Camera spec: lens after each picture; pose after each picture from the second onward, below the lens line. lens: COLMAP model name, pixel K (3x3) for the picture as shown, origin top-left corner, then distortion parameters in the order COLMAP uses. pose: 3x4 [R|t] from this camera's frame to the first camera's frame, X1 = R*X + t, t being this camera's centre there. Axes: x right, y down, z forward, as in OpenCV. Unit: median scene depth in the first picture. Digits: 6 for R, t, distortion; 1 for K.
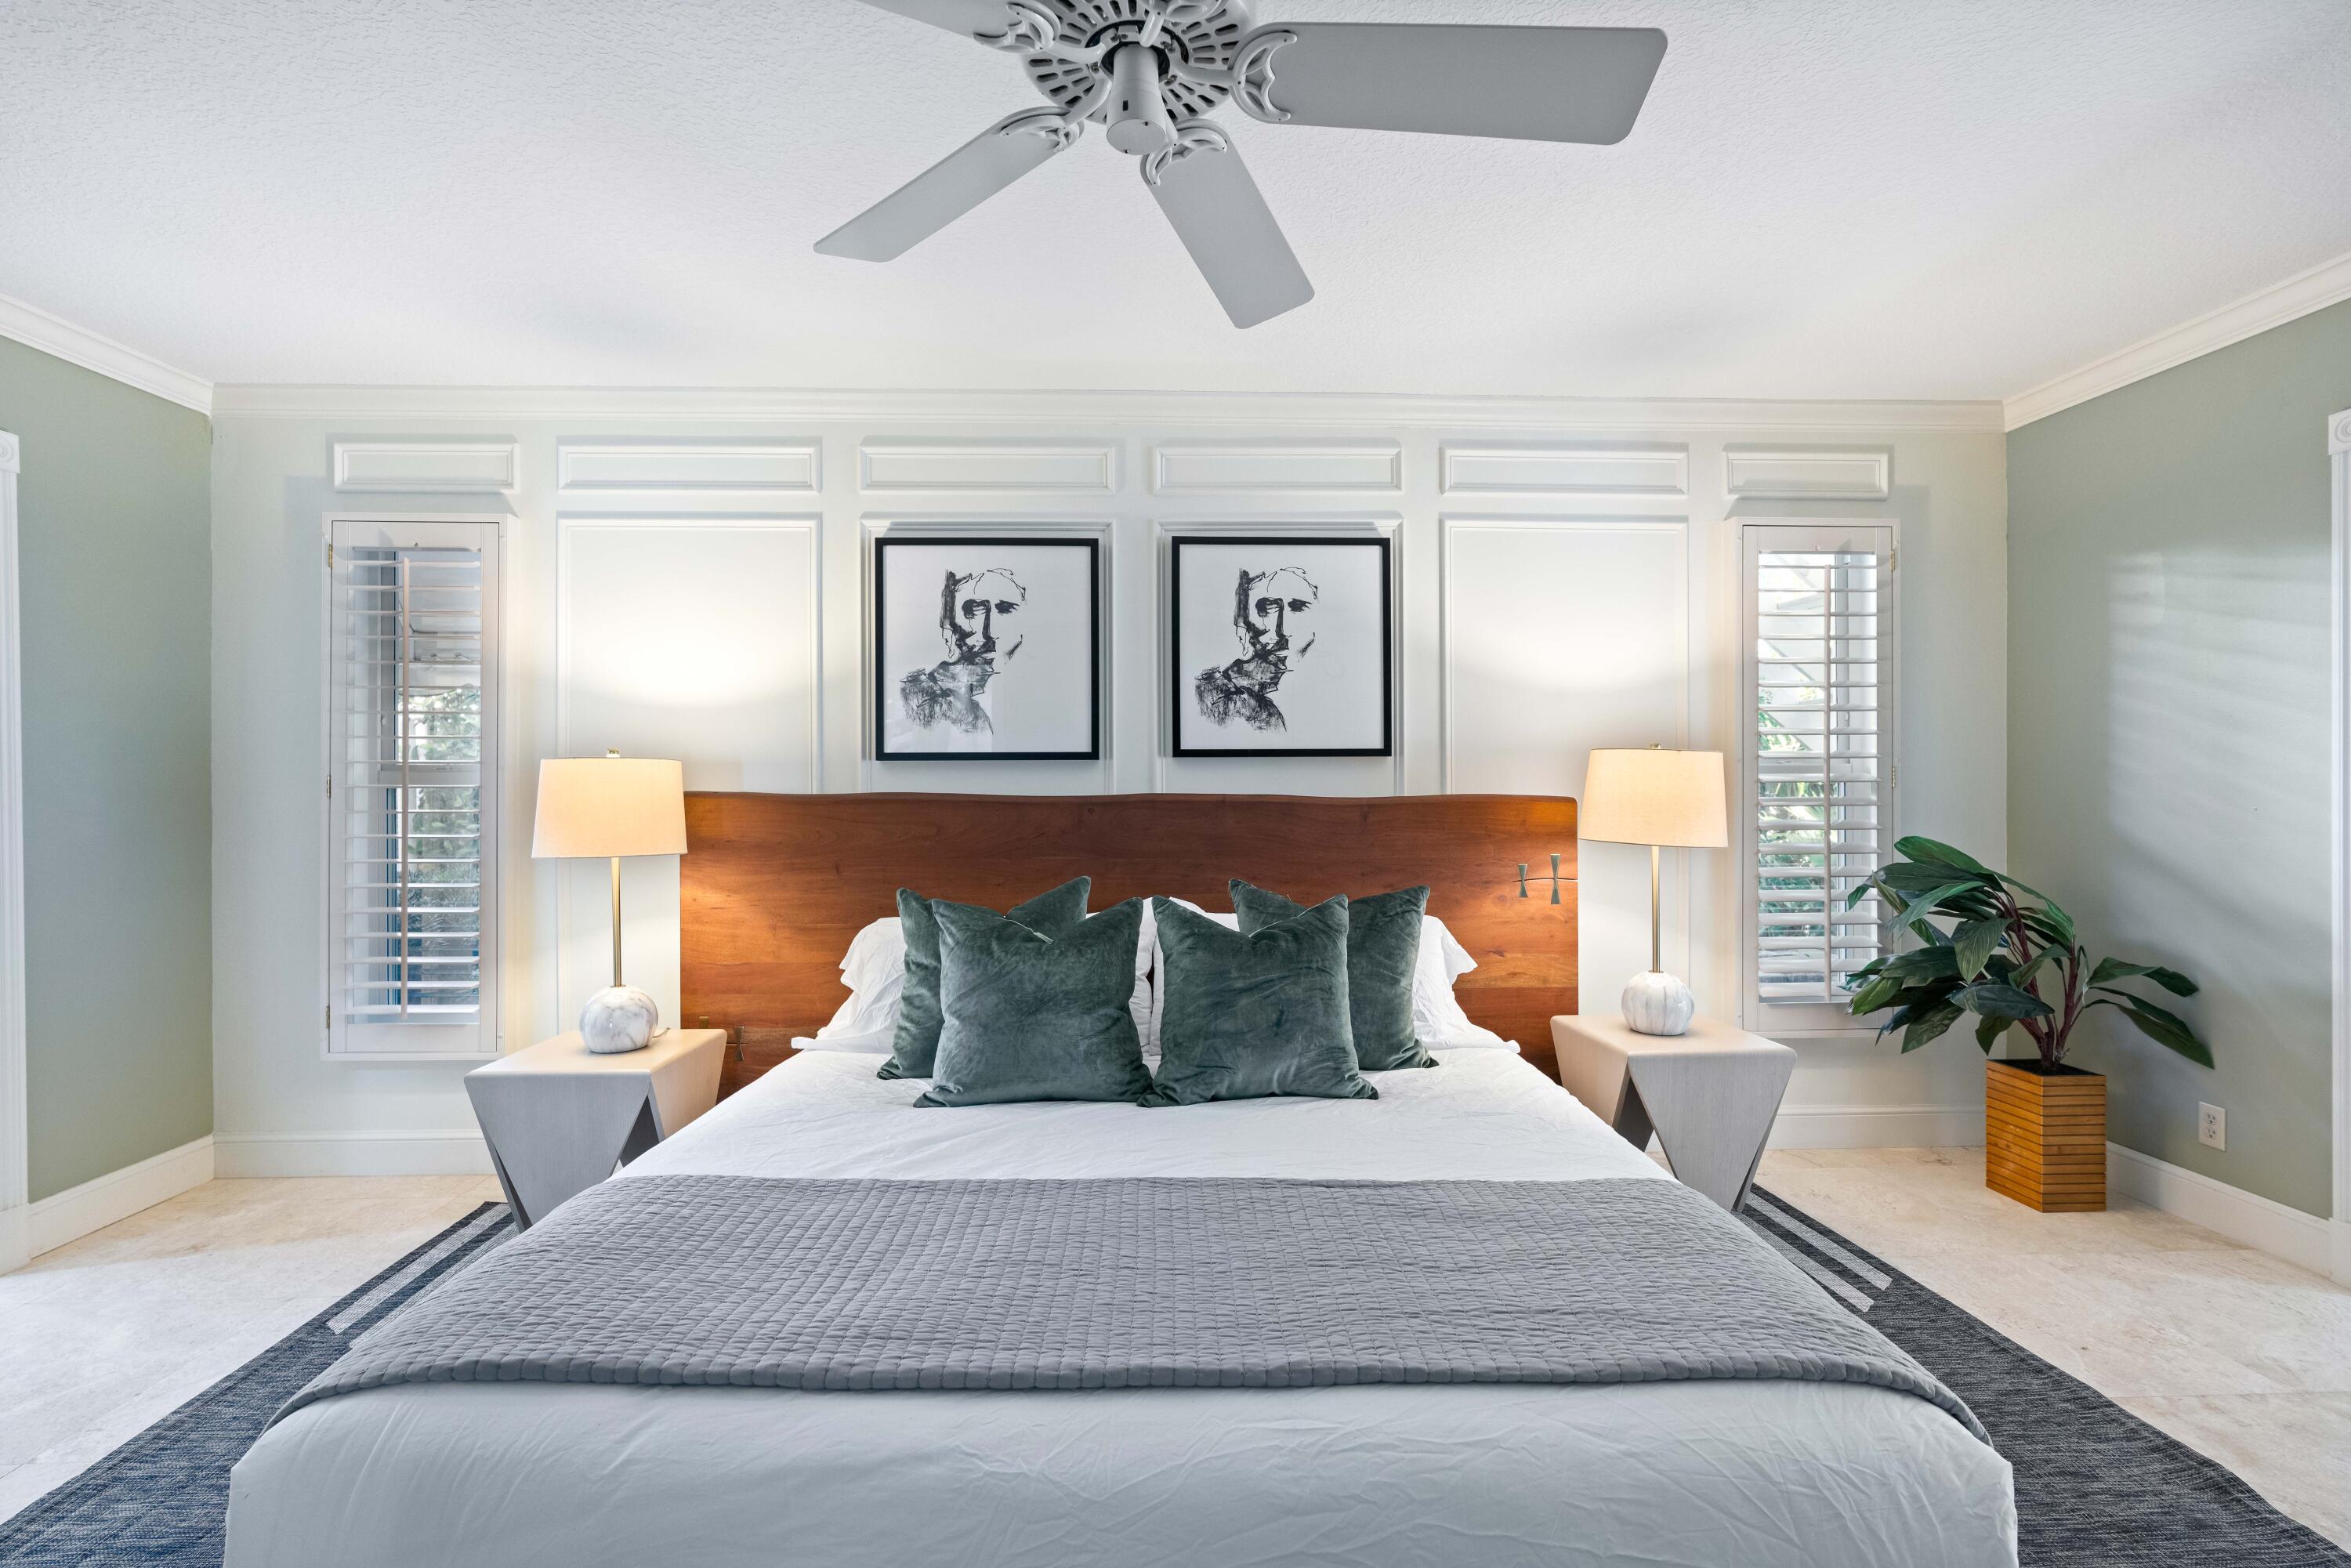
lens RADIAL K [[1056.7, 0, 1162.0], [0, 1056.7, 778.4], [0, 0, 1]] dist [-0.005690, 0.001023]
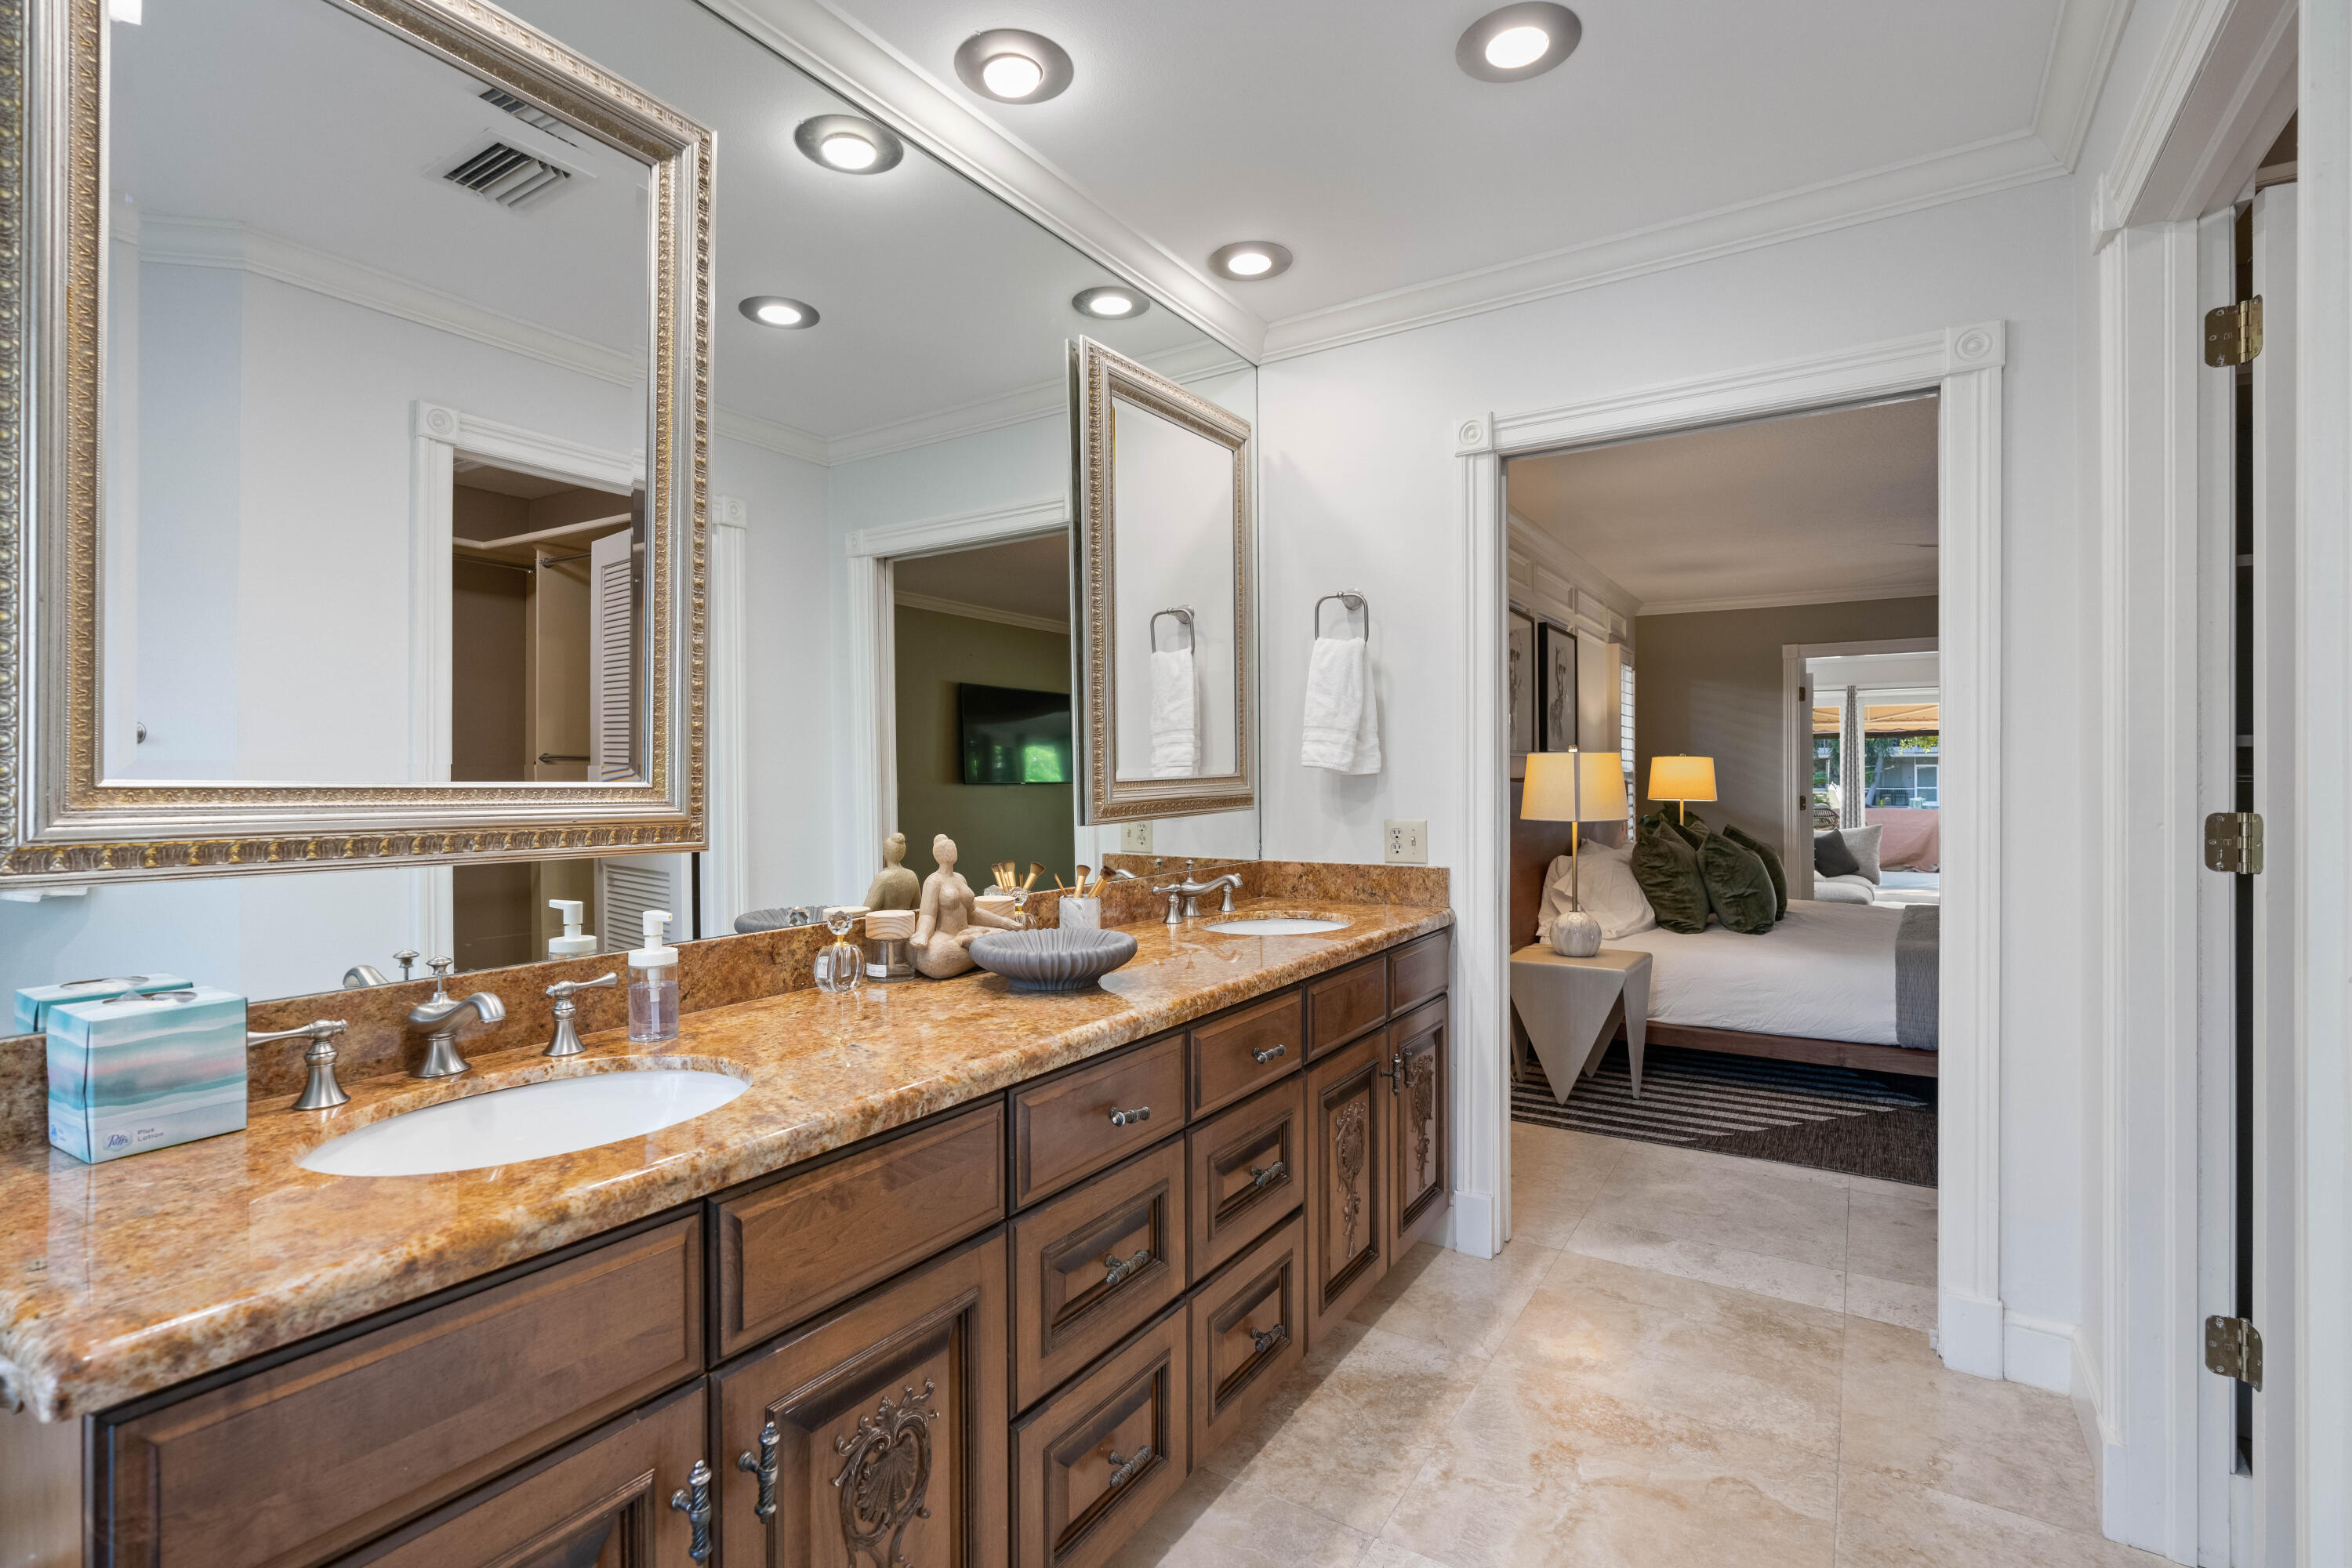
lens RADIAL K [[1080.5, 0, 1168.4], [0, 1080.5, 780.6], [0, 0, 1]] dist [-0.009266, 0.000751]
pose [[0.577191, -0.001376, 0.816608, -1.689359], [-0.004914, 0.999975, 0.005158, 0.013079], [-0.816595, -0.006990, 0.577169, 0.505083]]
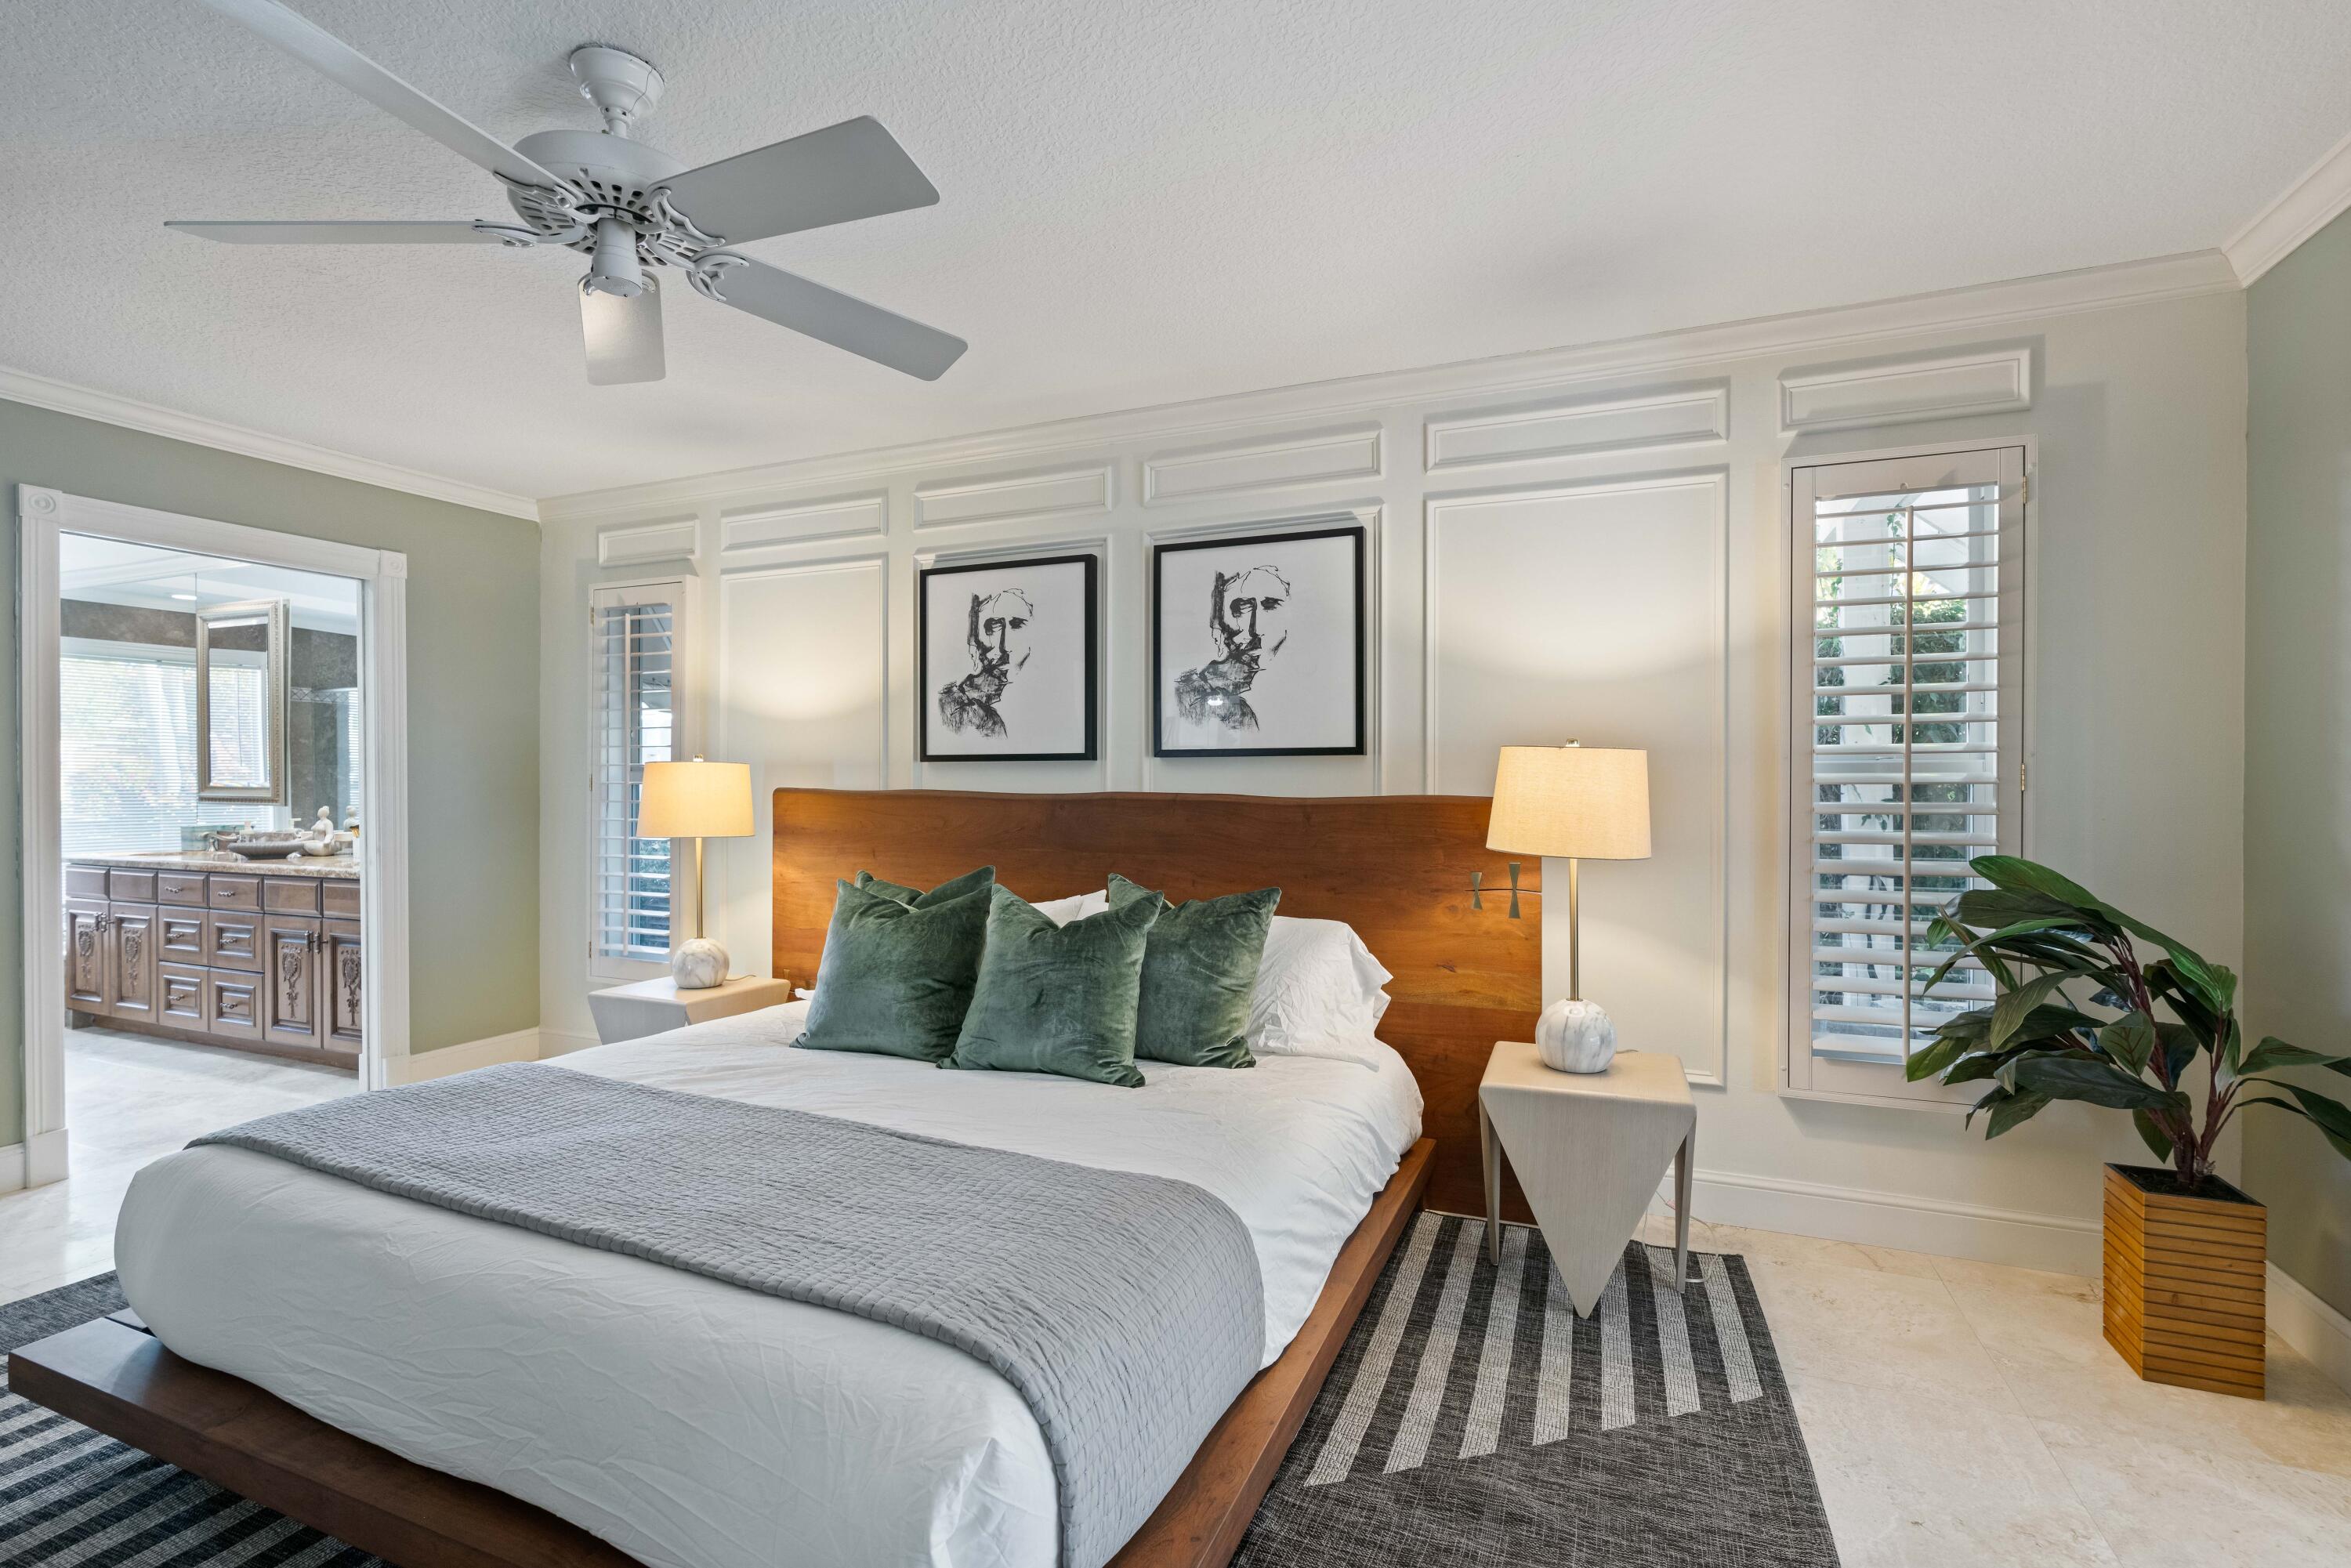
lens RADIAL K [[1087.1, 0, 1131.7], [0, 1087.1, 771.4], [0, 0, 1]] dist [-0.000097, 0.000063]
pose [[0.901735, -0.001012, -0.432289, 0.453583], [0.001024, 0.999999, -0.000205, -0.005766], [0.432289, -0.000258, 0.901735, 0.021149]]
